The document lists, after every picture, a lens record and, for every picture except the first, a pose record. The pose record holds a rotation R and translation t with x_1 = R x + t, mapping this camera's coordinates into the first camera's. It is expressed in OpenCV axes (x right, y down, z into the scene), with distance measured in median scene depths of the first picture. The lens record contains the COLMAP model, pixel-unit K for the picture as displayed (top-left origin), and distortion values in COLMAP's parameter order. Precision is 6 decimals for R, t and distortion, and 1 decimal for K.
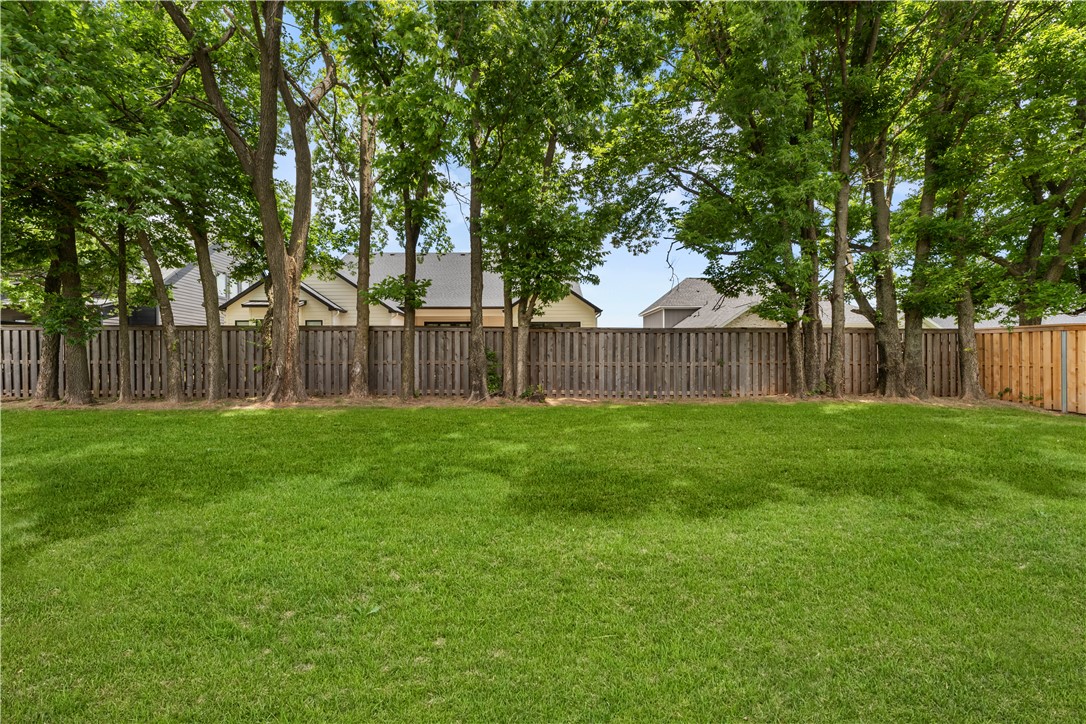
lens RADIAL K [[453.4, 0, 539.9], [0, 453.4, 364.5], [0, 0, 1]] dist [0.001283, 0.000098]
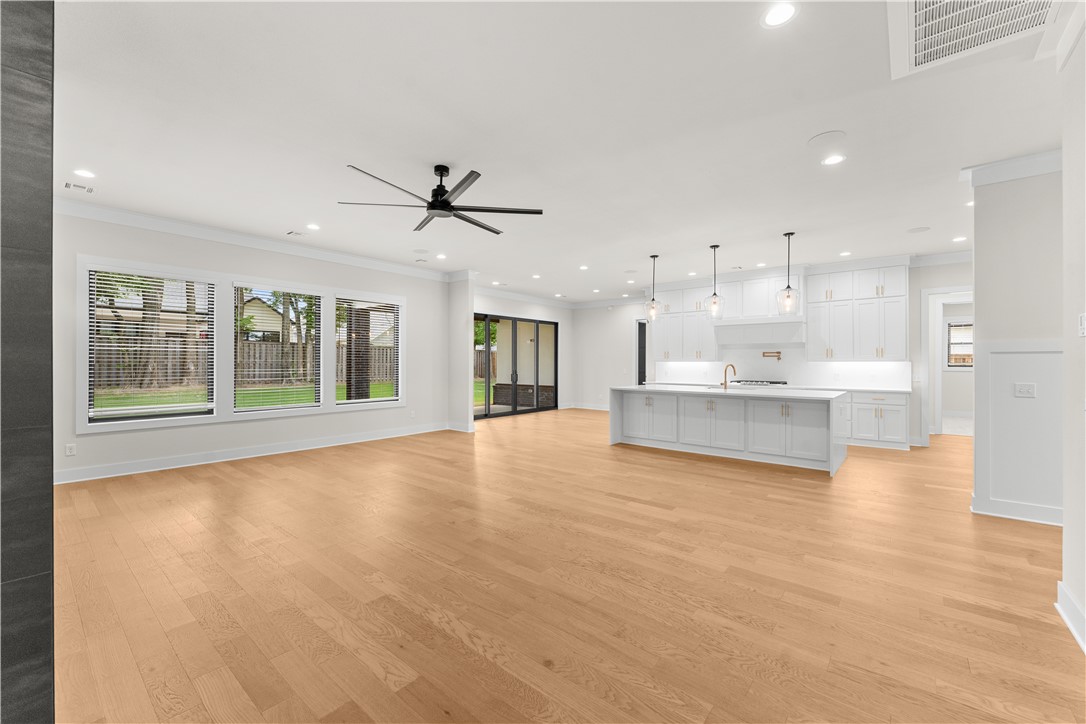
lens RADIAL K [[438.1, 0, 539.9], [0, 438.1, 361.5], [0, 0, 1]] dist [-0.000530, -0.000093]
pose [[0.657178, 0.008487, 0.753687, -0.699736], [-0.004540, 0.999963, -0.007301, -0.002365], [-0.753722, 0.001376, 0.657192, -0.806039]]
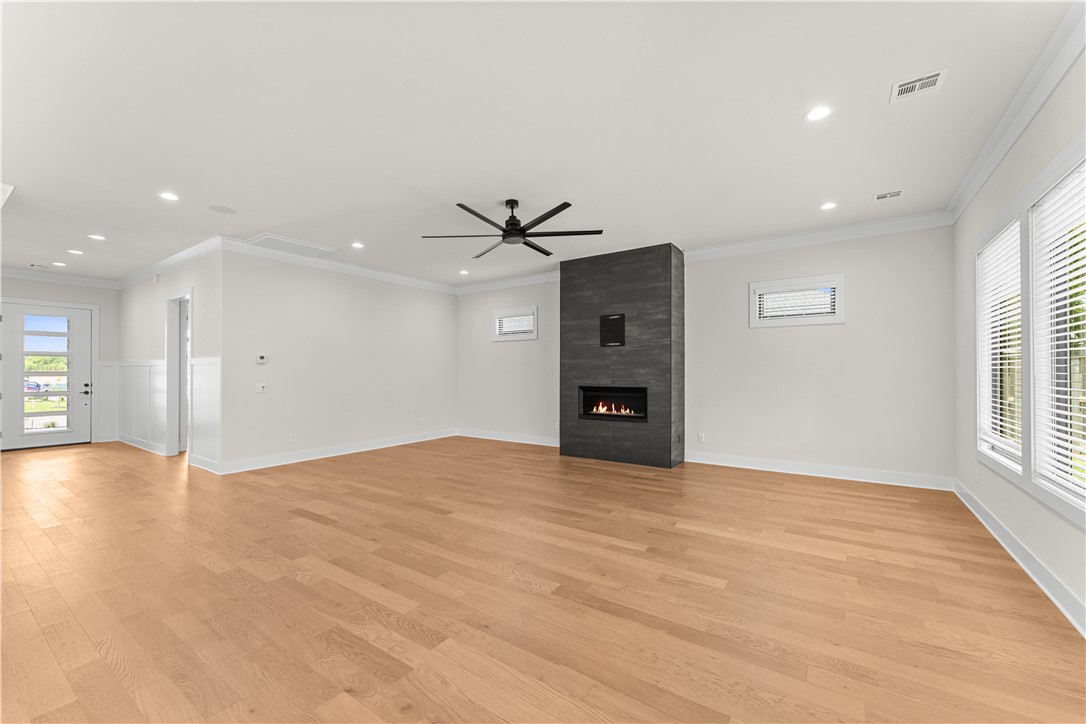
lens RADIAL K [[440.3, 0, 539.3], [0, 440.3, 368.4], [0, 0, 1]] dist [-0.001584, -0.000248]
pose [[-0.588894, -0.001066, -0.808209, -0.208813], [0.004114, 0.999982, -0.004317, -0.004197], [0.808200, -0.005867, -0.588879, -0.292408]]
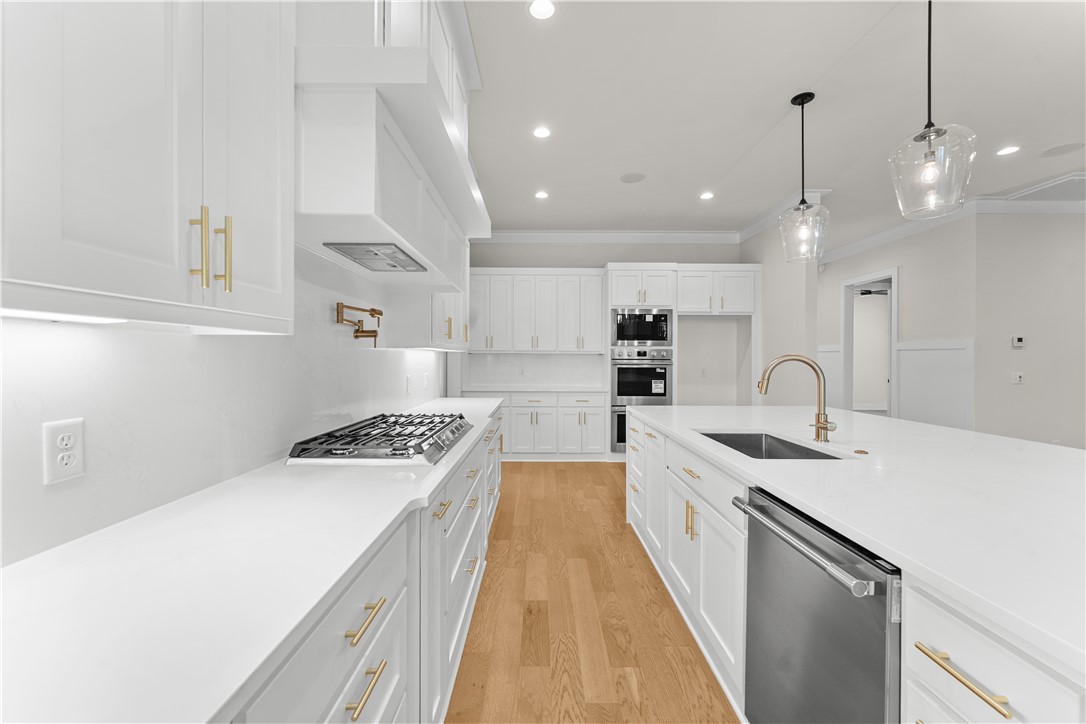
lens RADIAL K [[441.4, 0, 541.7], [0, 441.4, 359.6], [0, 0, 1]] dist [-0.001285, -0.000127]
pose [[-0.999871, -0.000583, 0.016024, 0.002677], [-0.000541, 0.999996, 0.002622, -0.003009], [-0.016025, 0.002613, -0.999868, -0.438869]]
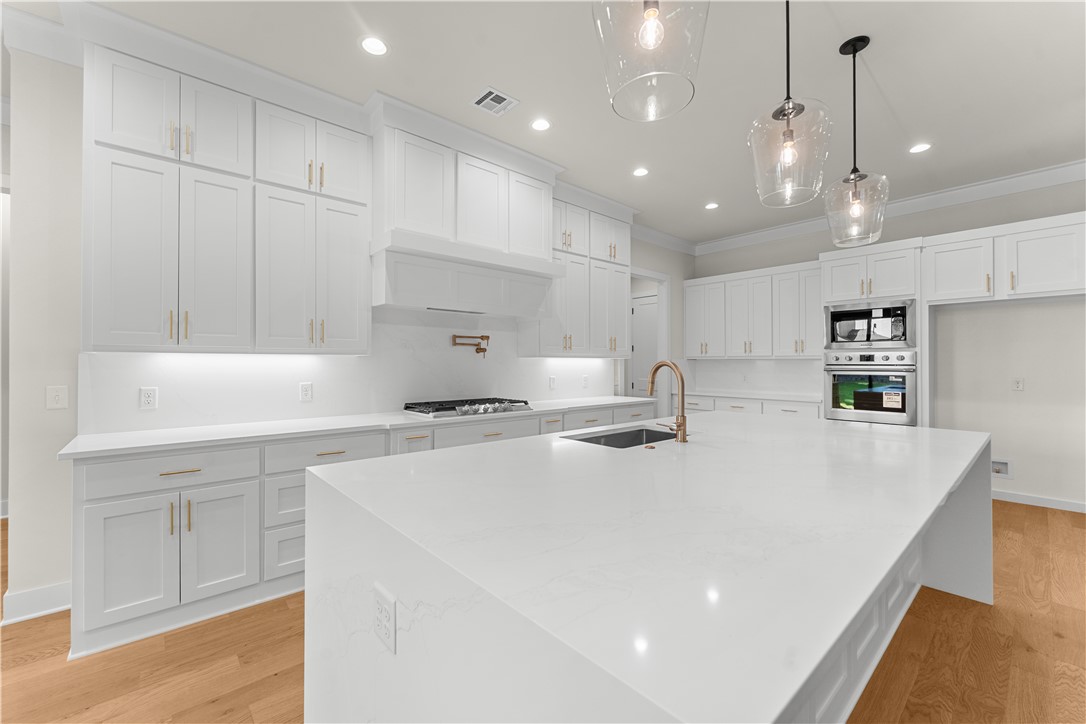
lens RADIAL K [[441.4, 0, 541.7], [0, 441.4, 359.6], [0, 0, 1]] dist [-0.001285, -0.000127]
pose [[-0.645059, 0.009465, 0.764074, -0.203730], [0.001965, 0.999941, -0.010728, -0.003079], [-0.764130, -0.005419, -0.645039, -0.450357]]
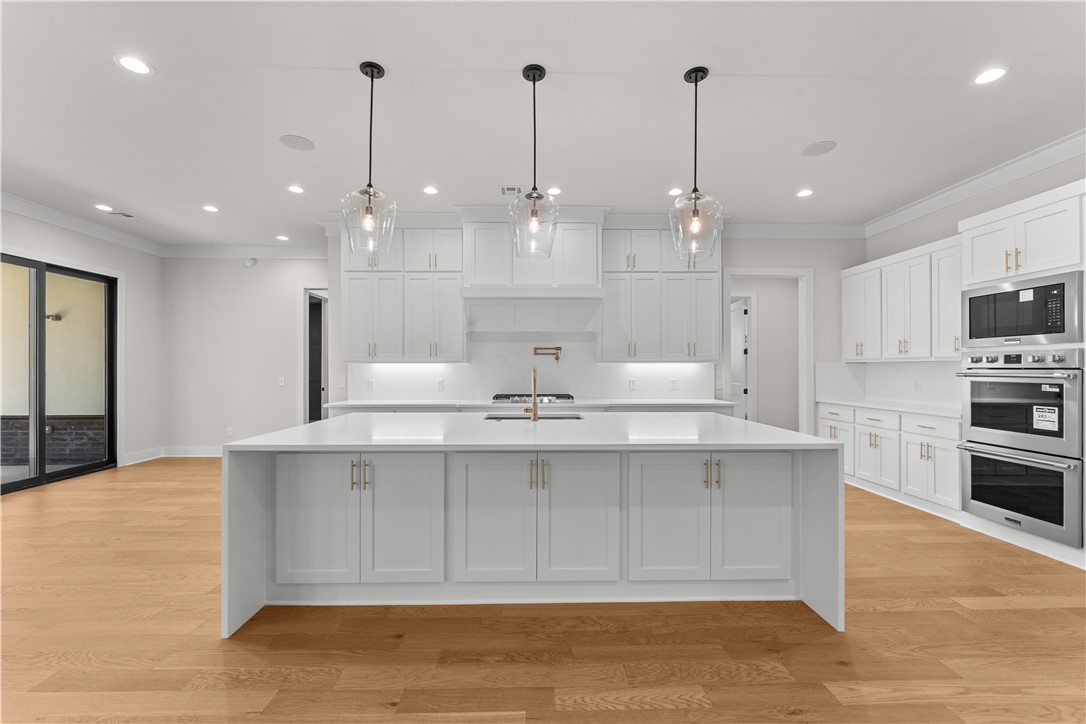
lens RADIAL K [[440.3, 0, 539.3], [0, 440.3, 368.4], [0, 0, 1]] dist [-0.001584, -0.000248]
pose [[-0.001212, 0.004457, 0.999989, -0.364652], [0.001671, 0.999989, -0.004455, -0.001431], [-0.999998, 0.001665, -0.001219, -0.613217]]
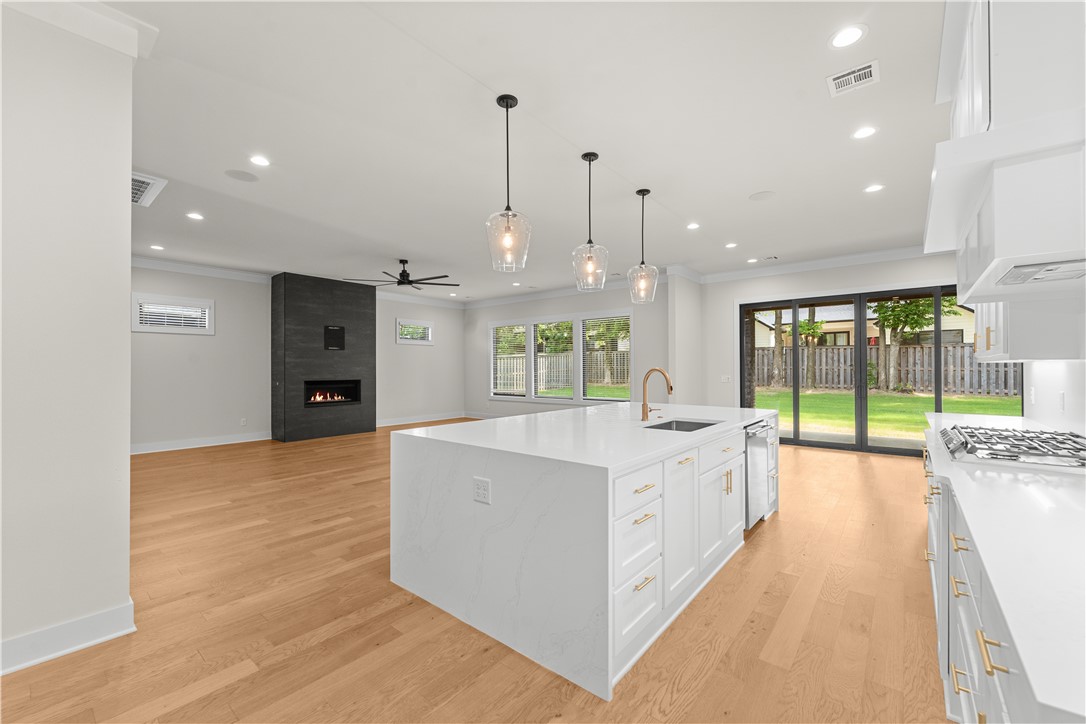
lens RADIAL K [[440.8, 0, 541.6], [0, 440.8, 364.9], [0, 0, 1]] dist [-0.000910, -0.000205]
pose [[0.757506, -0.002953, -0.652821, 0.030040], [-0.001118, 0.999982, -0.005820, -0.004737], [0.652827, 0.005138, 0.757490, -0.864096]]
